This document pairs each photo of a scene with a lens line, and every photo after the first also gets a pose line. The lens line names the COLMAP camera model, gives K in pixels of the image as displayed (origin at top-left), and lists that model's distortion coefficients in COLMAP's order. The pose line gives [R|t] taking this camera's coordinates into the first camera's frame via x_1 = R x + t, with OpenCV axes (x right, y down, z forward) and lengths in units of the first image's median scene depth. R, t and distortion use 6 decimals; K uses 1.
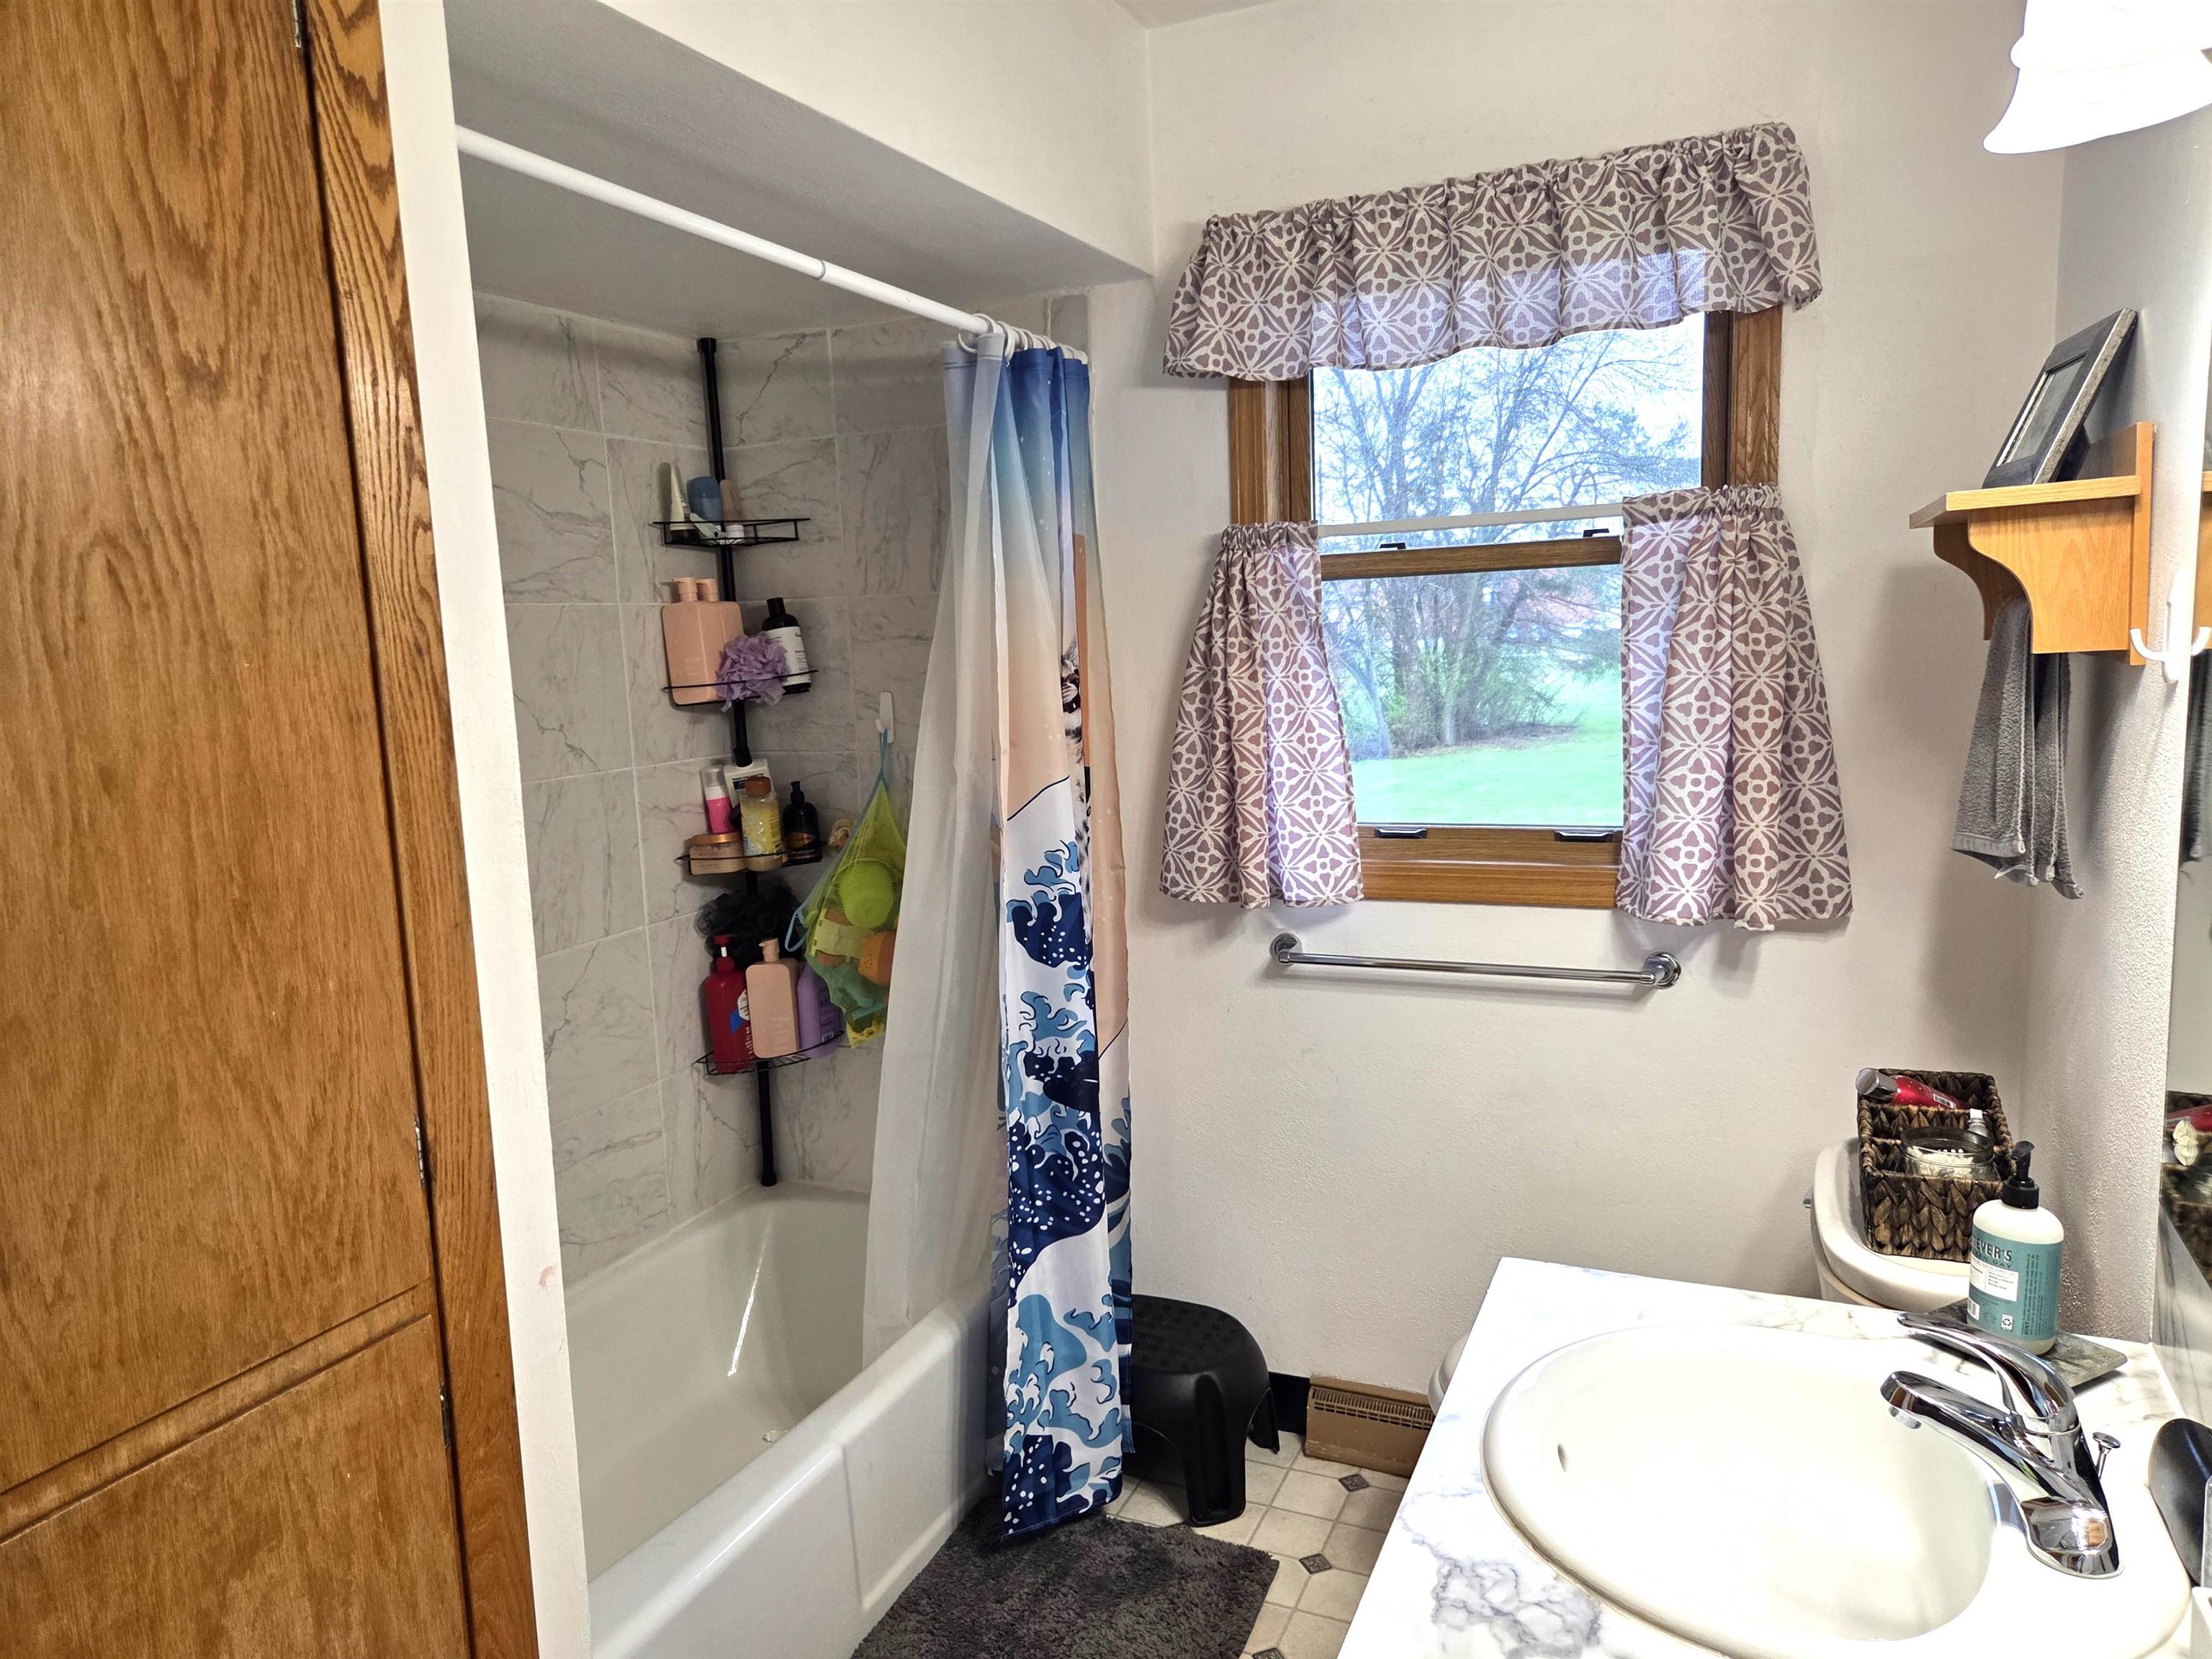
lens RADIAL K [[1507.1, 0, 1161.0], [0, 1507.1, 840.3], [0, 0, 1]] dist [0.062020, -0.054809]
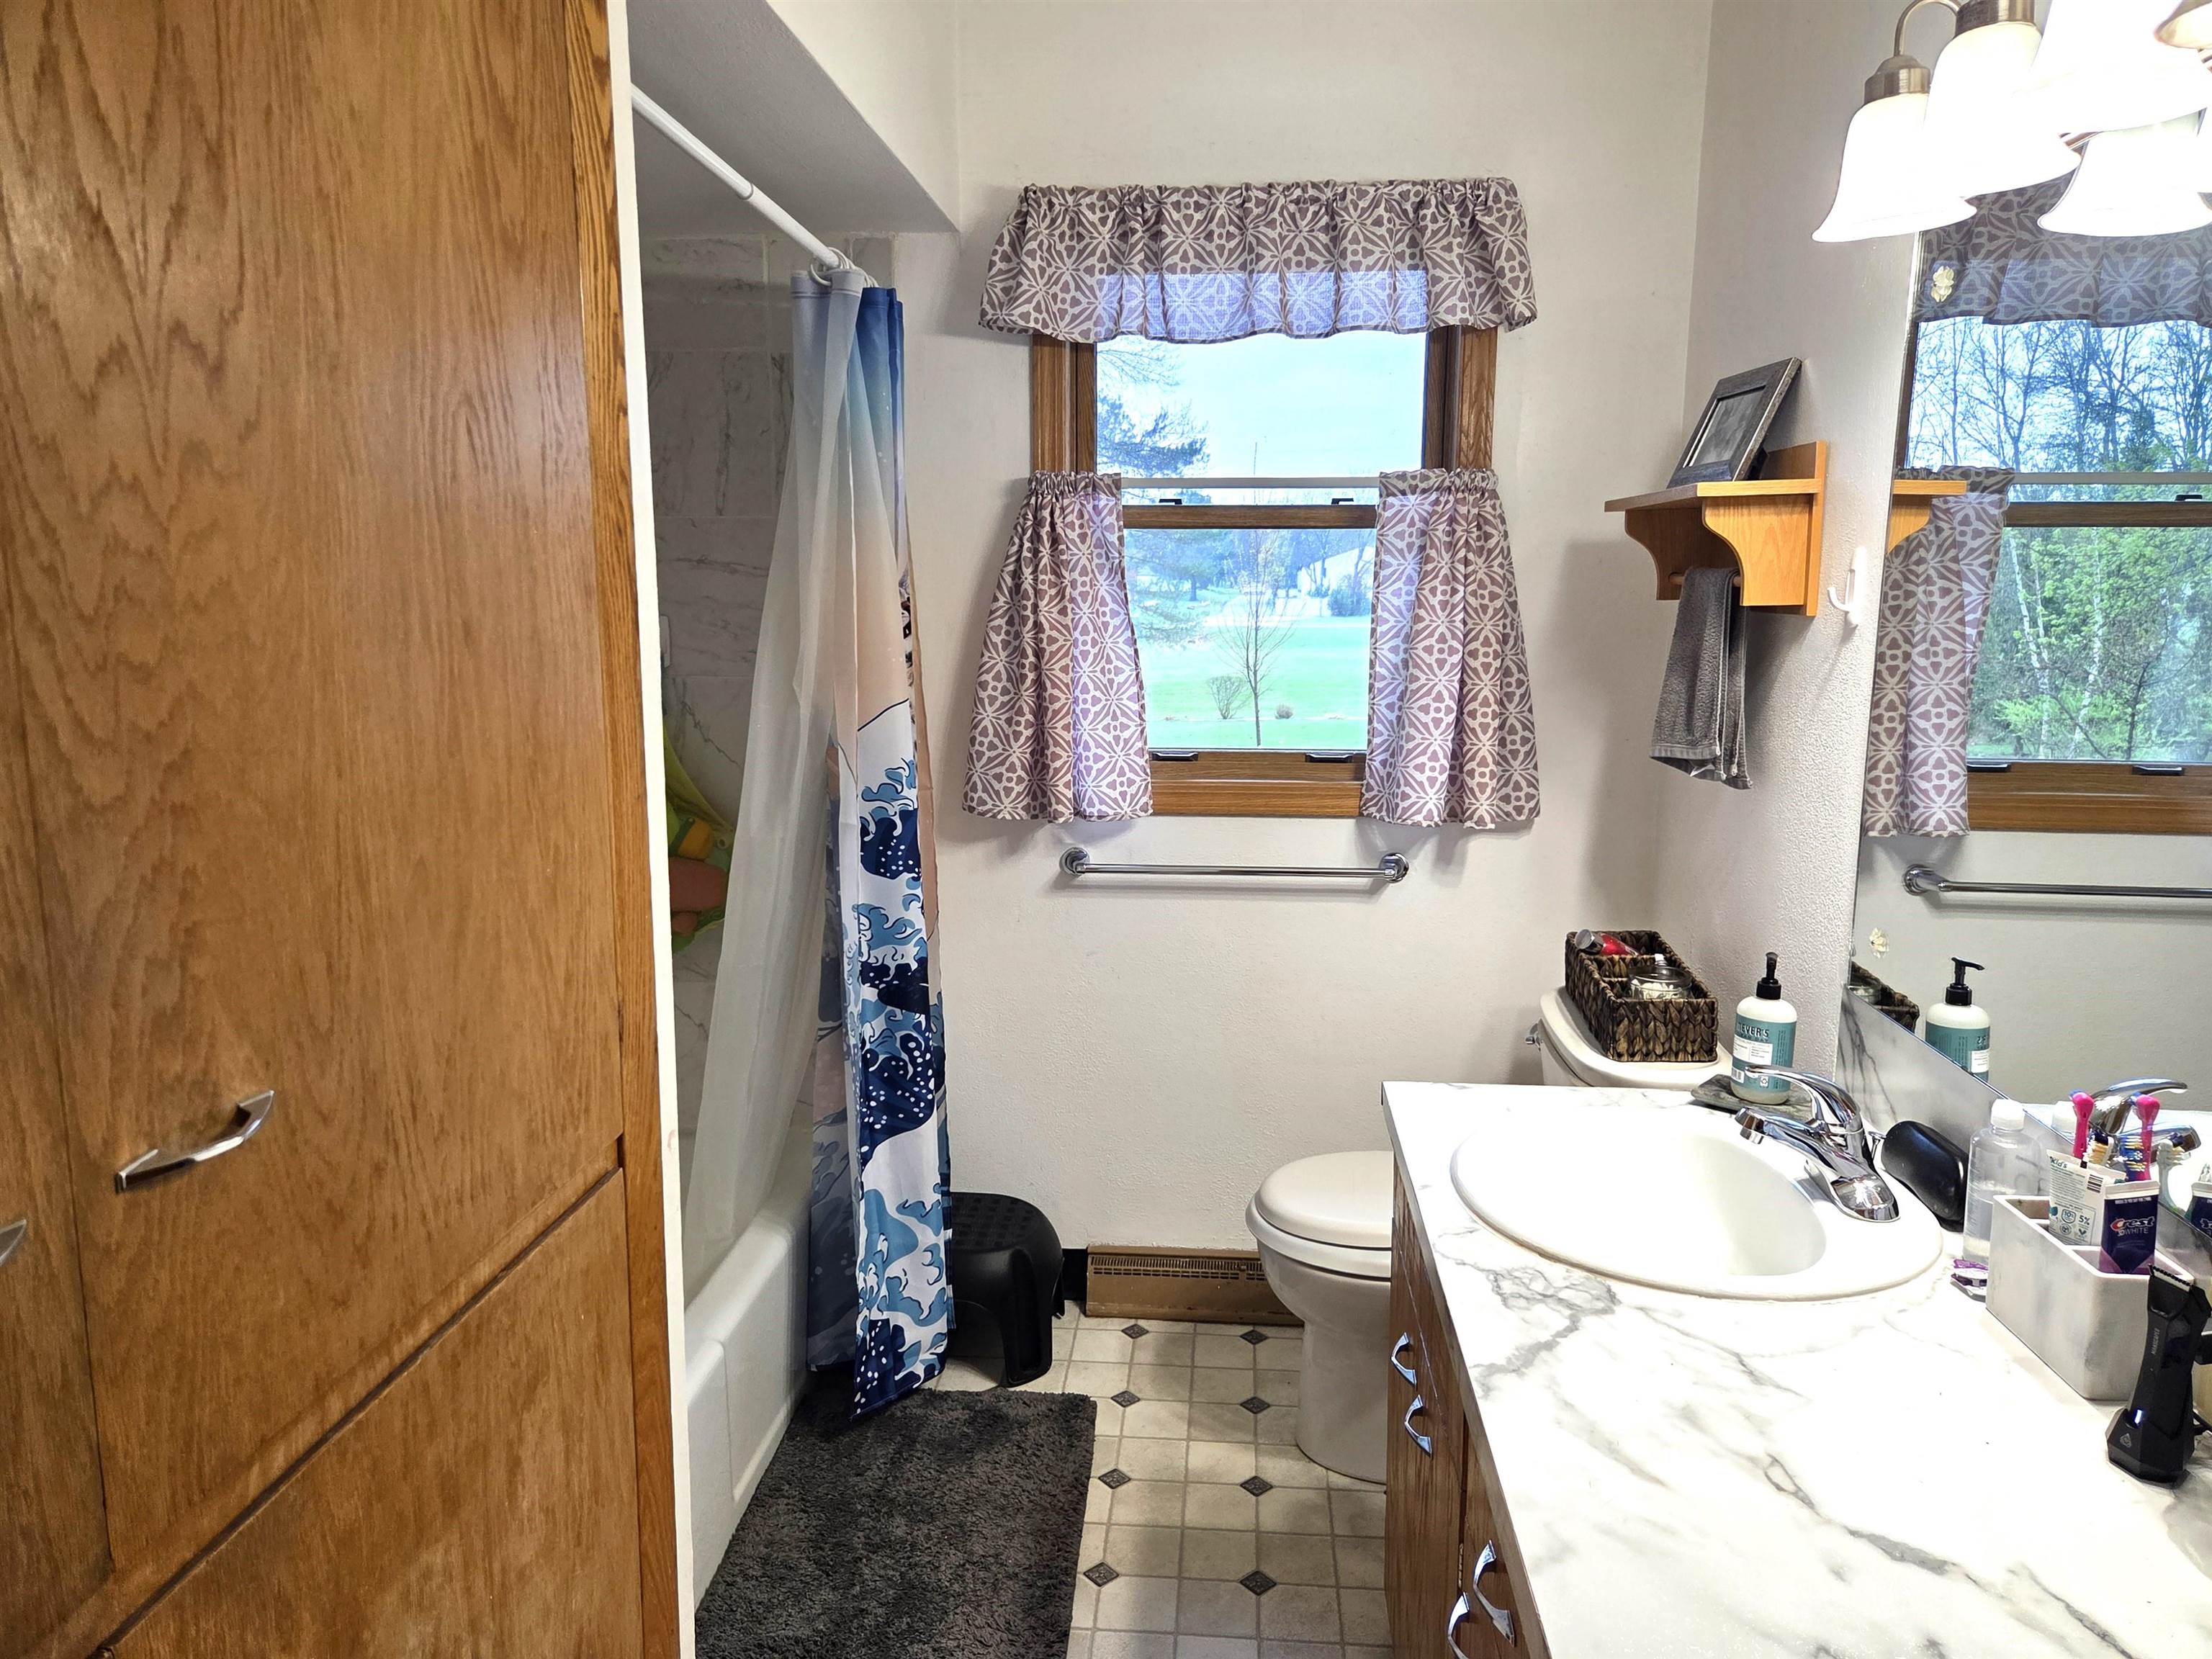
lens RADIAL K [[1507.1, 0, 1161.0], [0, 1507.1, 840.3], [0, 0, 1]] dist [0.062020, -0.054809]
pose [[0.931660, -0.016733, 0.362945, -0.285806], [0.009952, 0.999739, 0.020546, 0.037831], [-0.363194, -0.015530, 0.931584, -0.056656]]
